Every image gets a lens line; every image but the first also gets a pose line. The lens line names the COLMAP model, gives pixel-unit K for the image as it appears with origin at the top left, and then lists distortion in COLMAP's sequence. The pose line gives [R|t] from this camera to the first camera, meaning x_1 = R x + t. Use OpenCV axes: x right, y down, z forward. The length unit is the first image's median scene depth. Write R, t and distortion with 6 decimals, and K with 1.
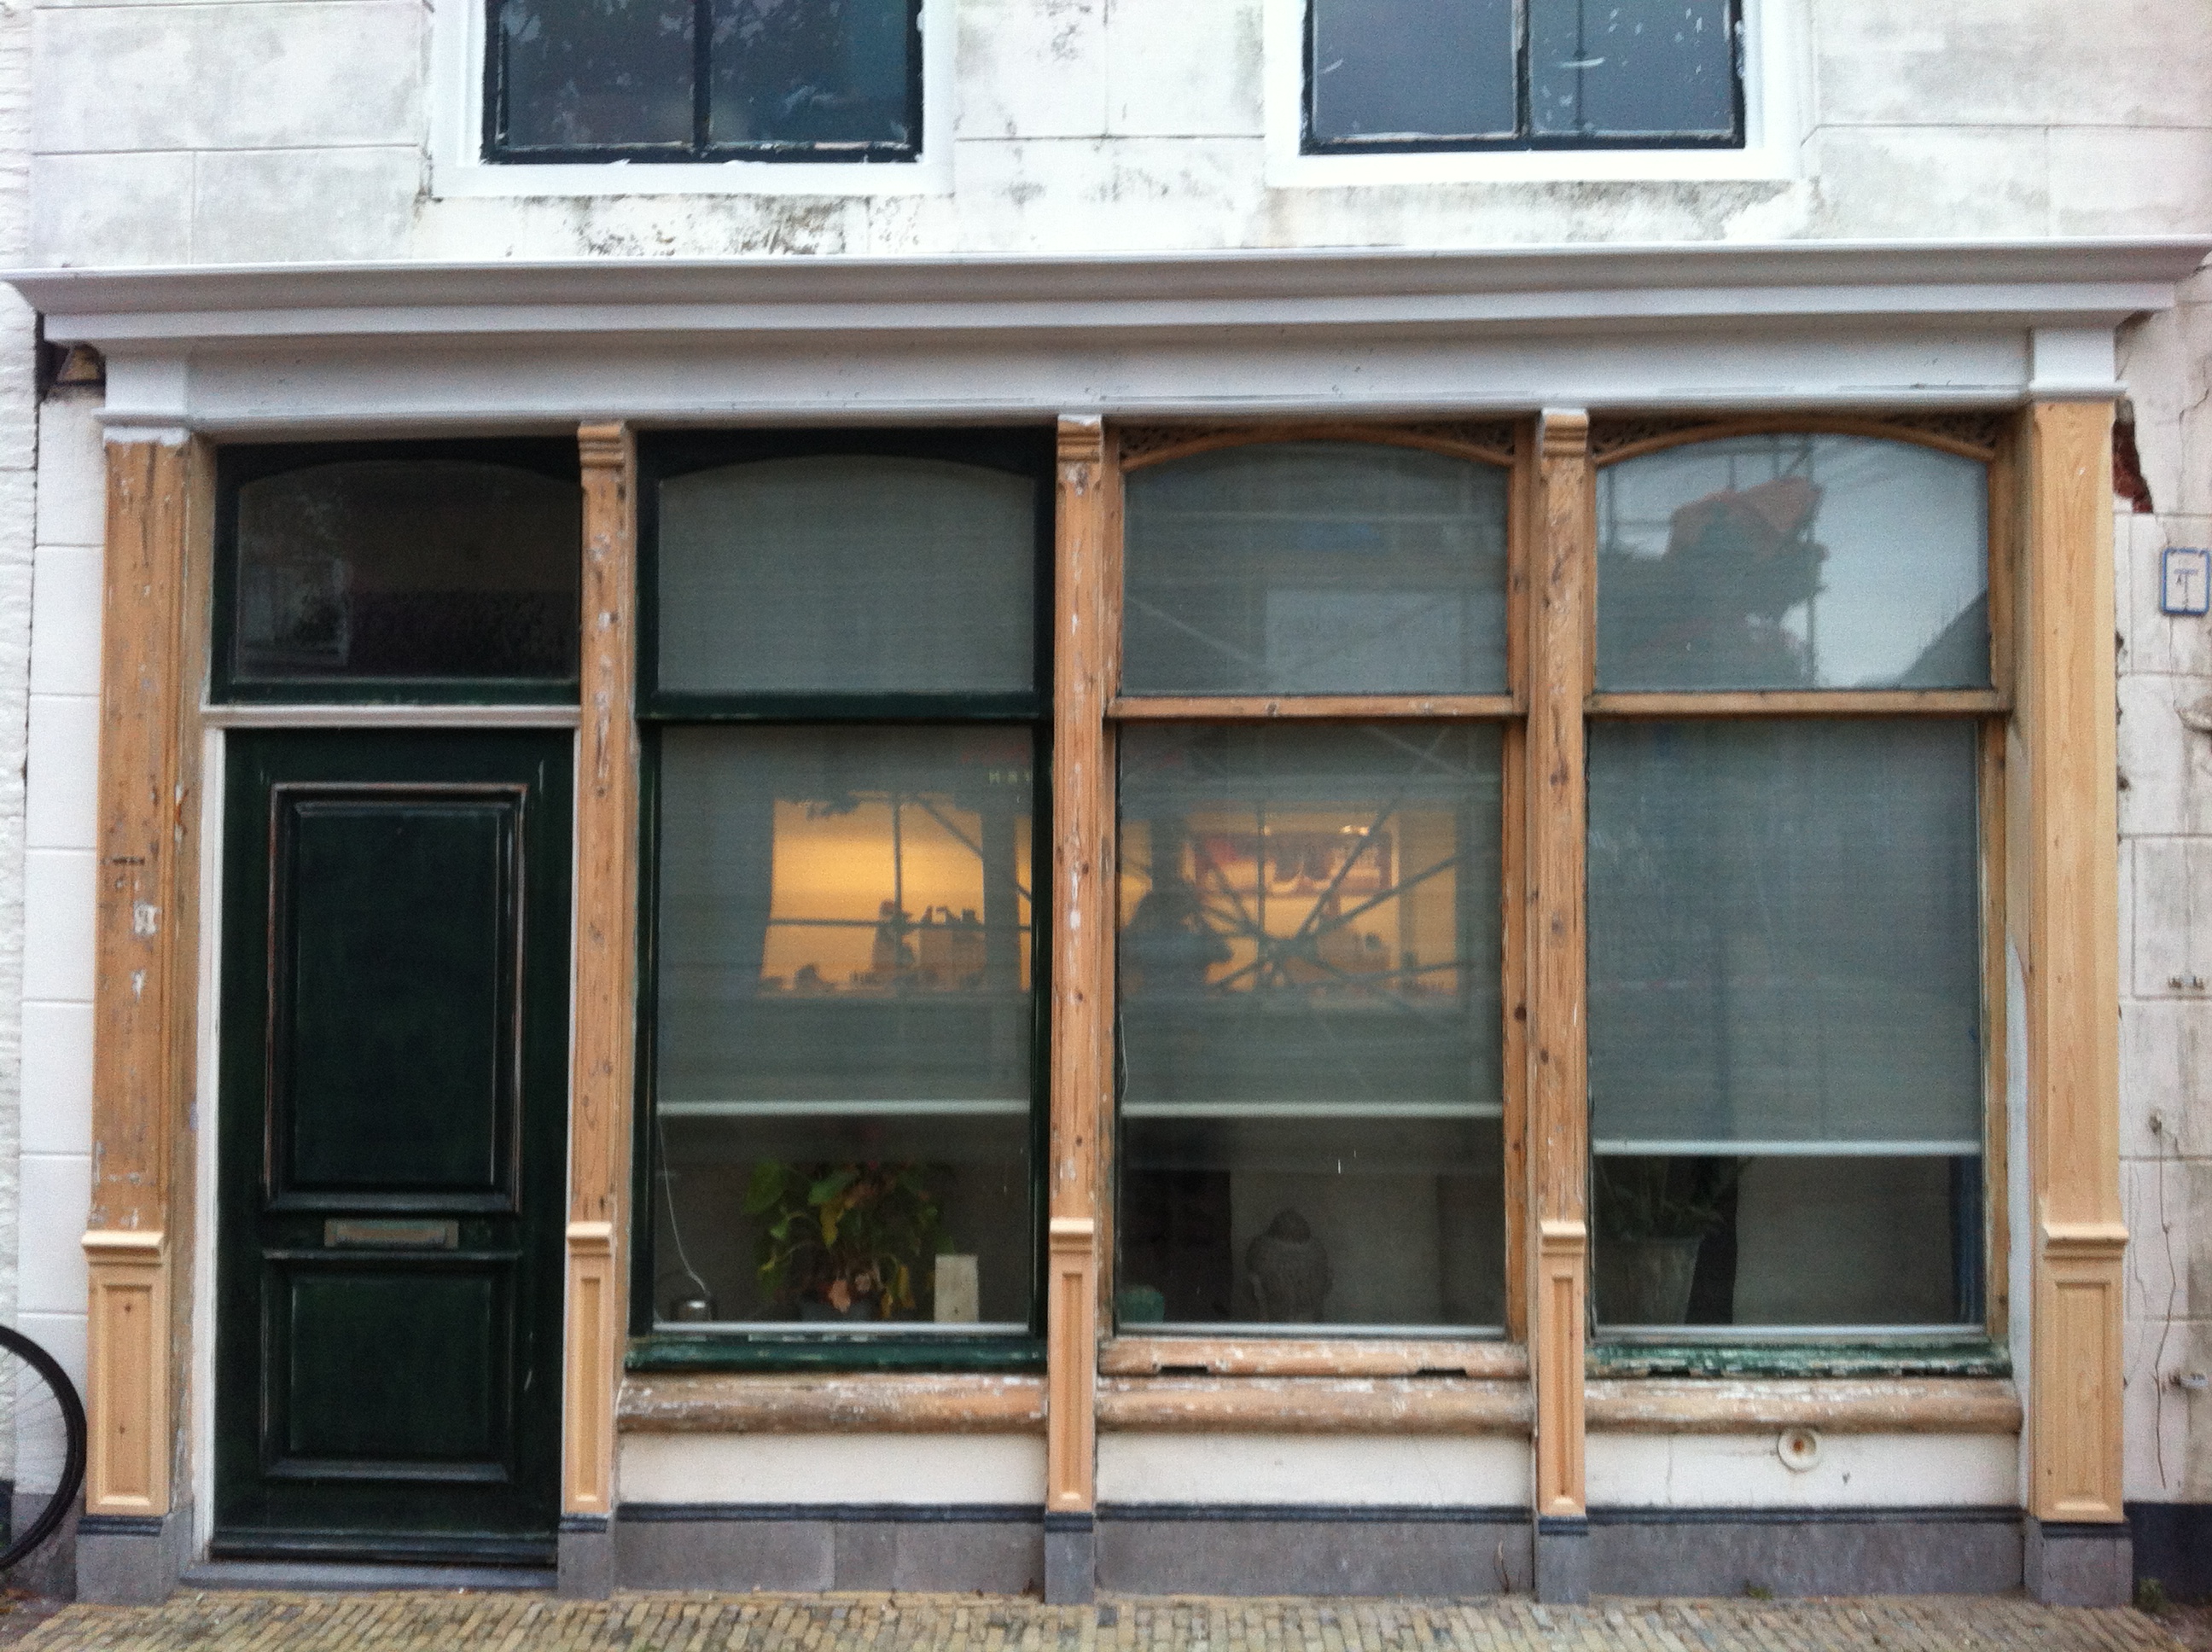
lens RADIAL K [[2206.3, 0, 1238.8], [0, 2206.3, 823.1], [0, 0, 1]] dist [0.020479, -0.230667]
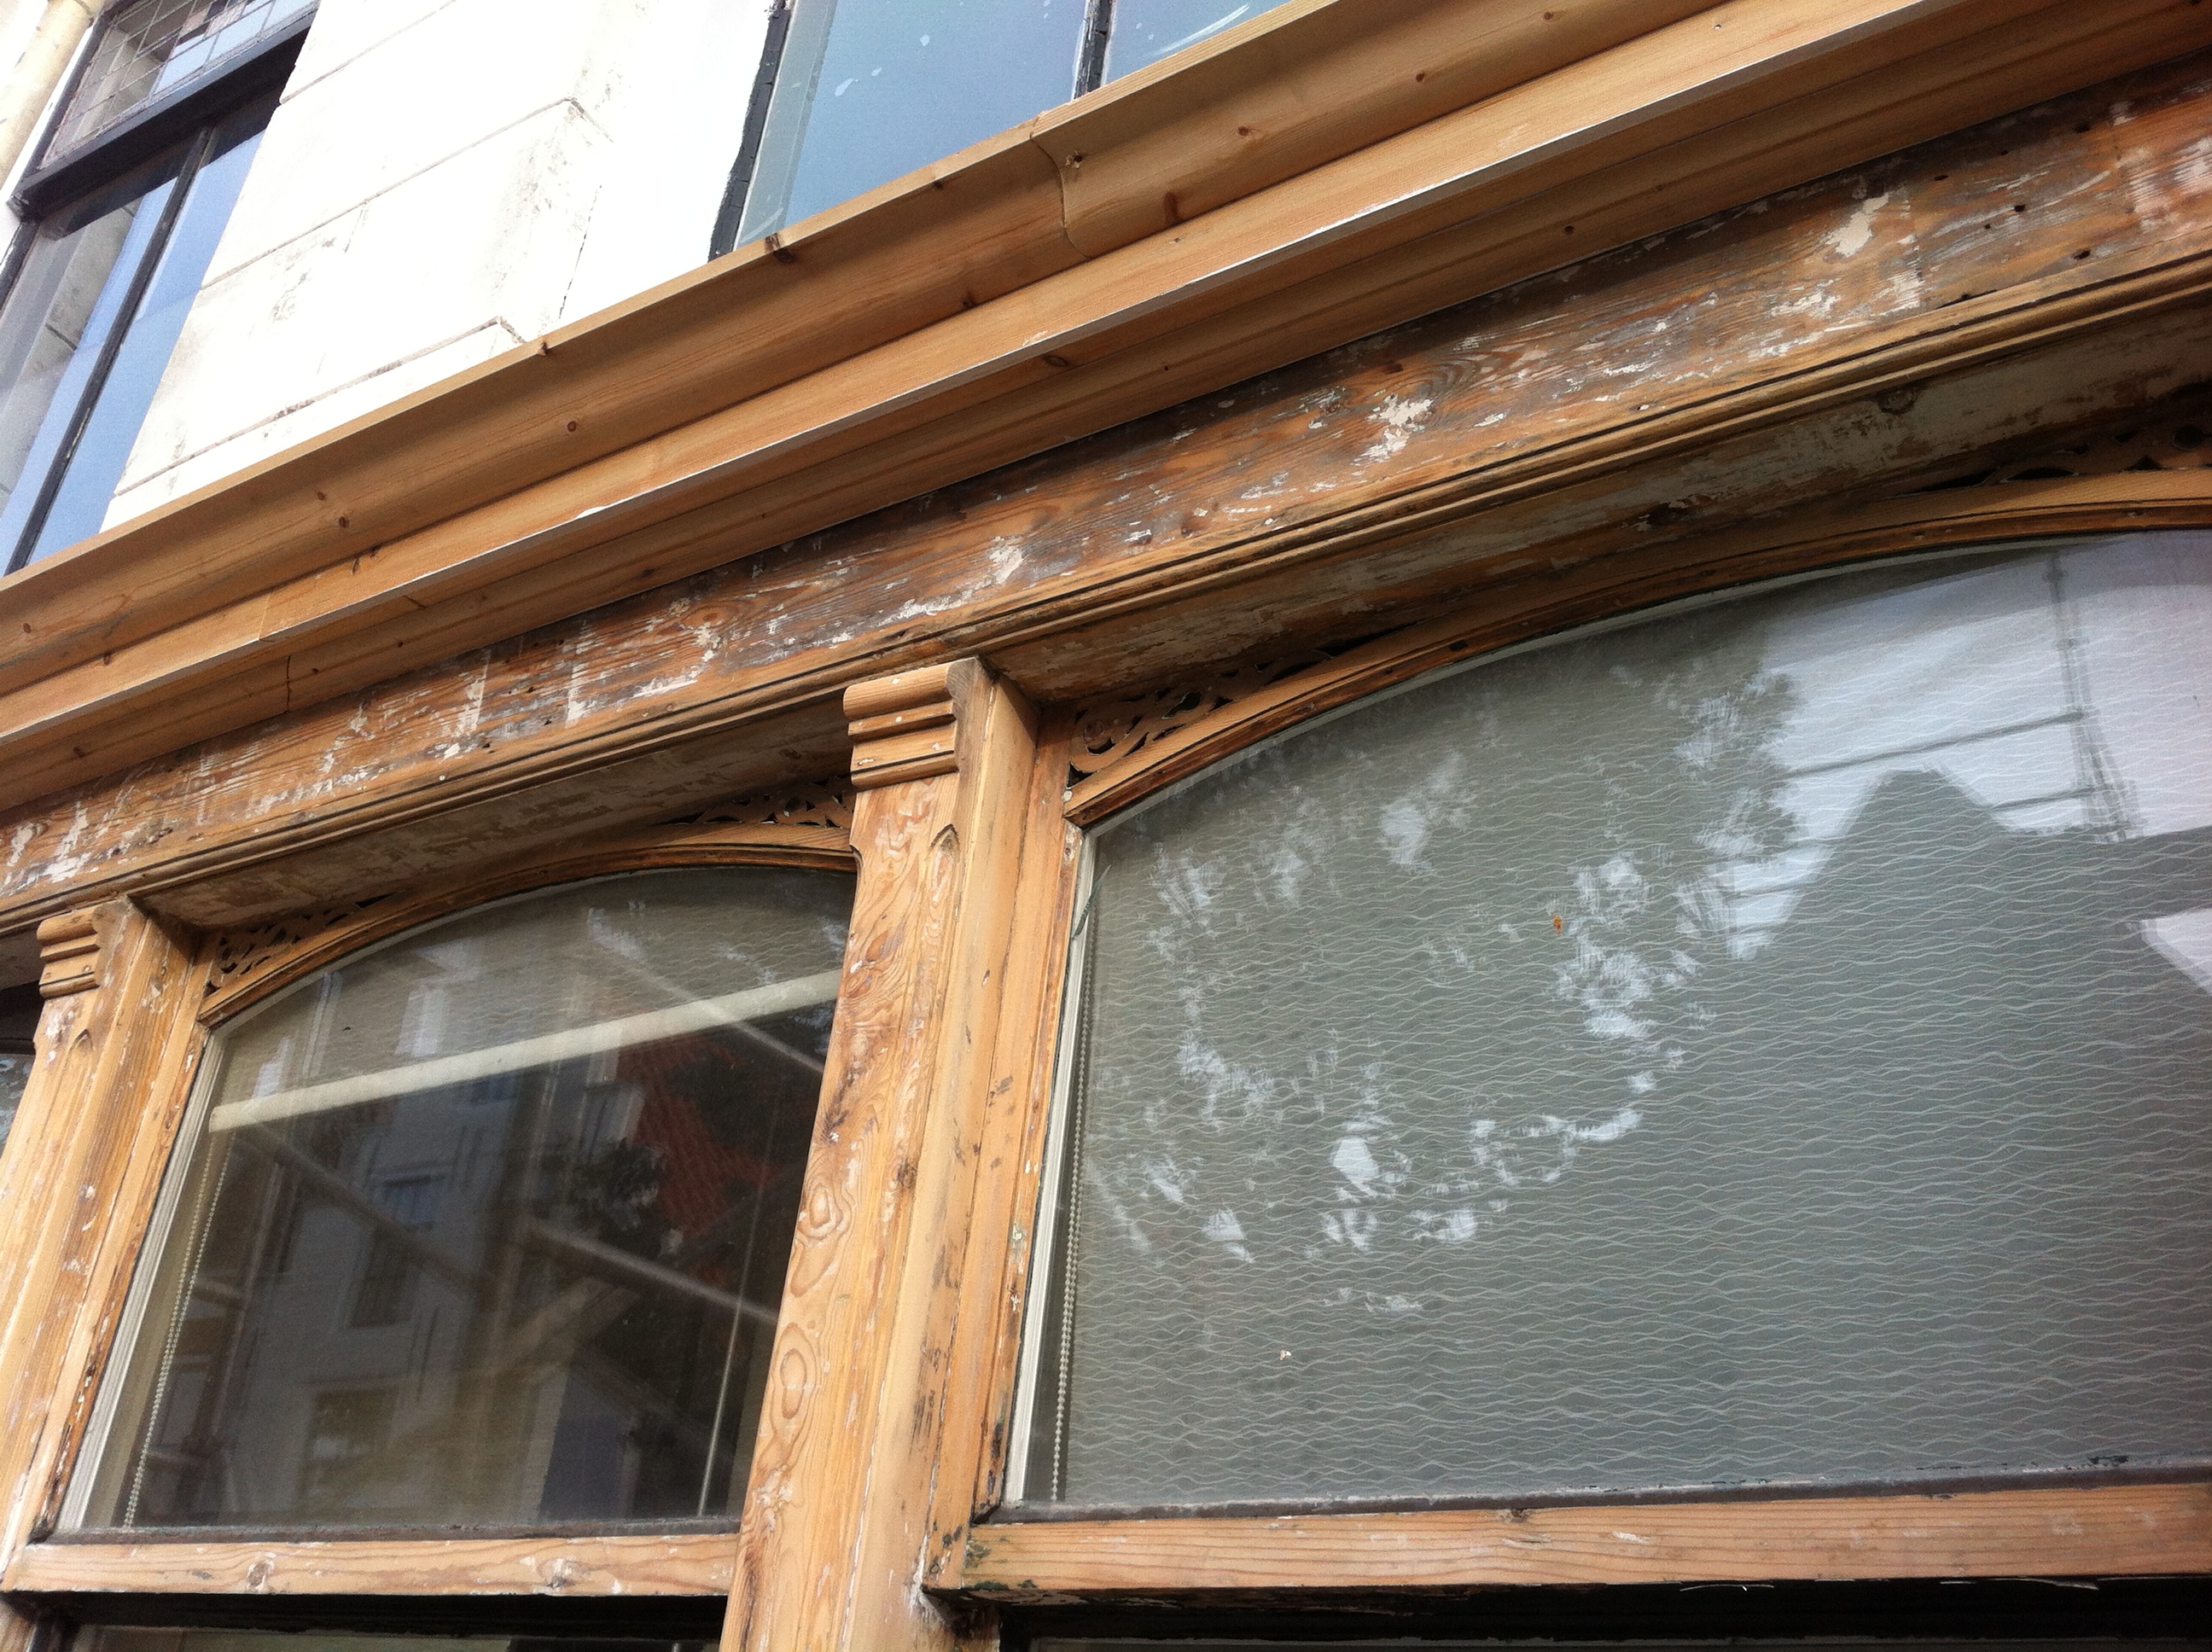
lens RADIAL K [[2098.8, 0, 1108.0], [0, 2098.8, 777.2], [0, 0, 1]] dist [0.061609, -0.184281]
pose [[0.839703, -0.191777, -0.508055, 0.339266], [-0.077596, 0.883592, -0.461783, -0.019188], [0.537473, 0.427184, 0.727074, 0.782082]]
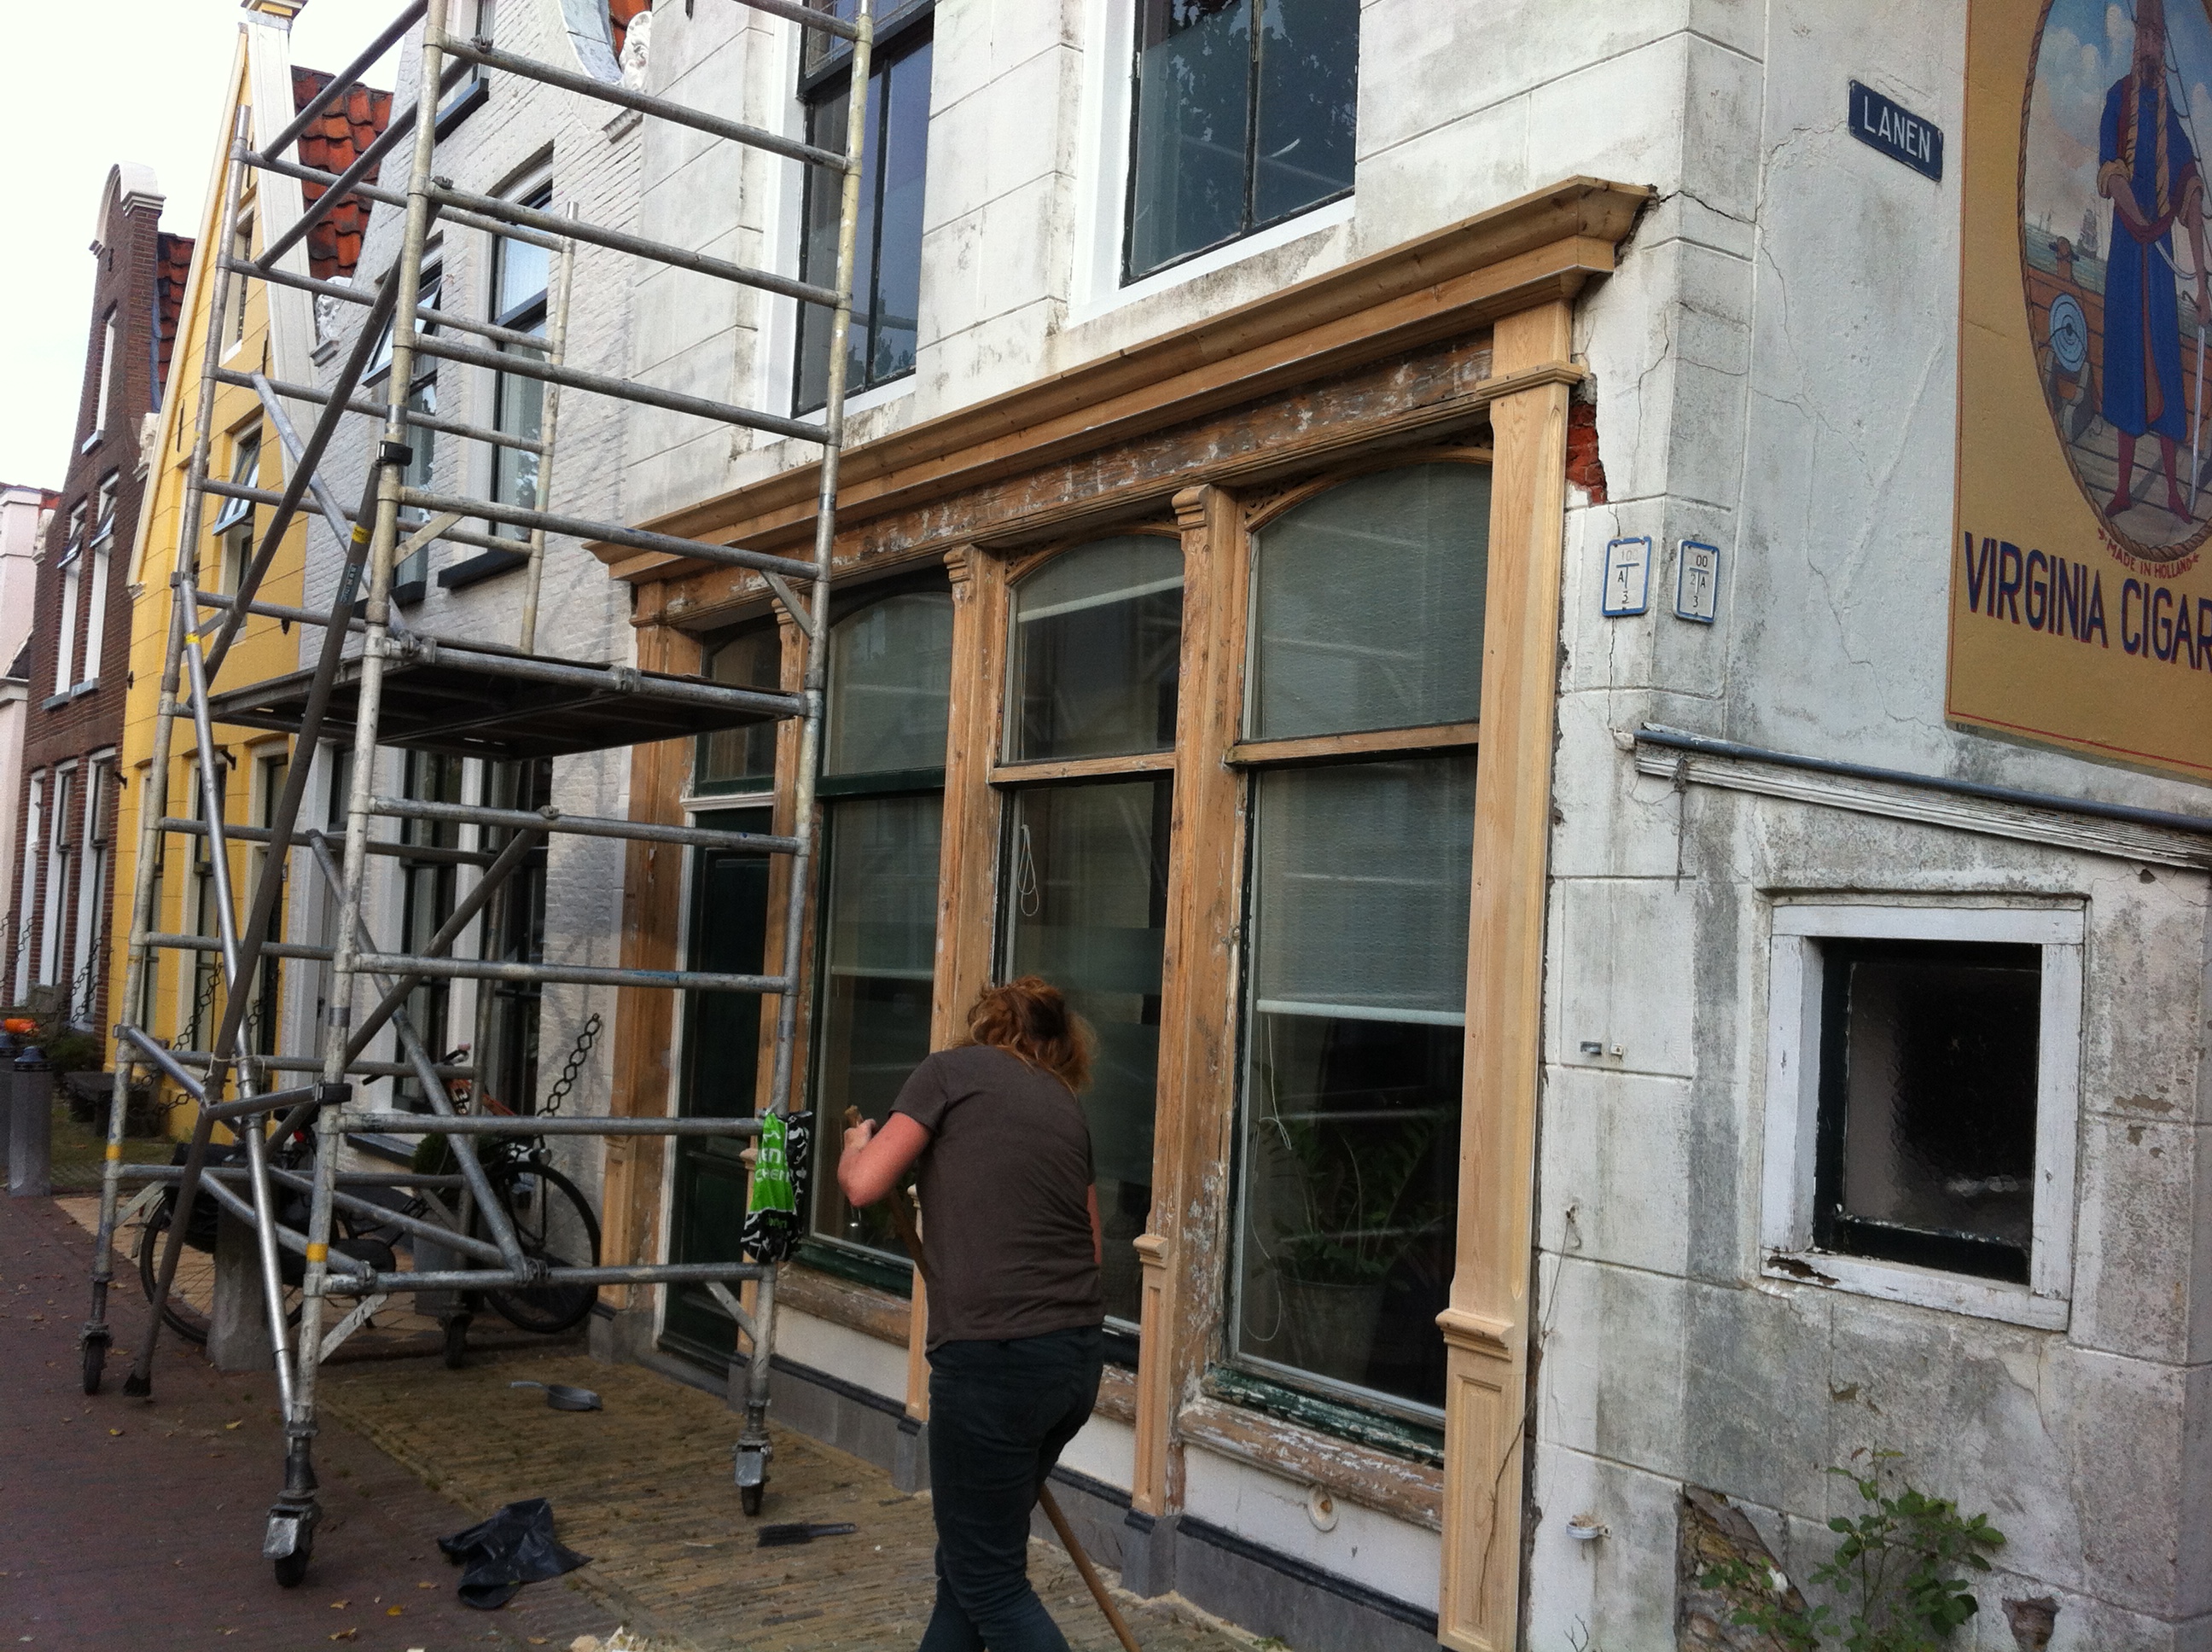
lens RADIAL K [[2175.2, 0, 1106.0], [0, 2175.2, 826.0], [0, 0, 1]] dist [0.006049, 0.004978]
pose [[0.579562, -0.020538, -0.814669, 0.992207], [-0.023370, 0.998852, -0.041806, 0.025584], [0.814593, 0.043268, 0.578417, 0.353846]]
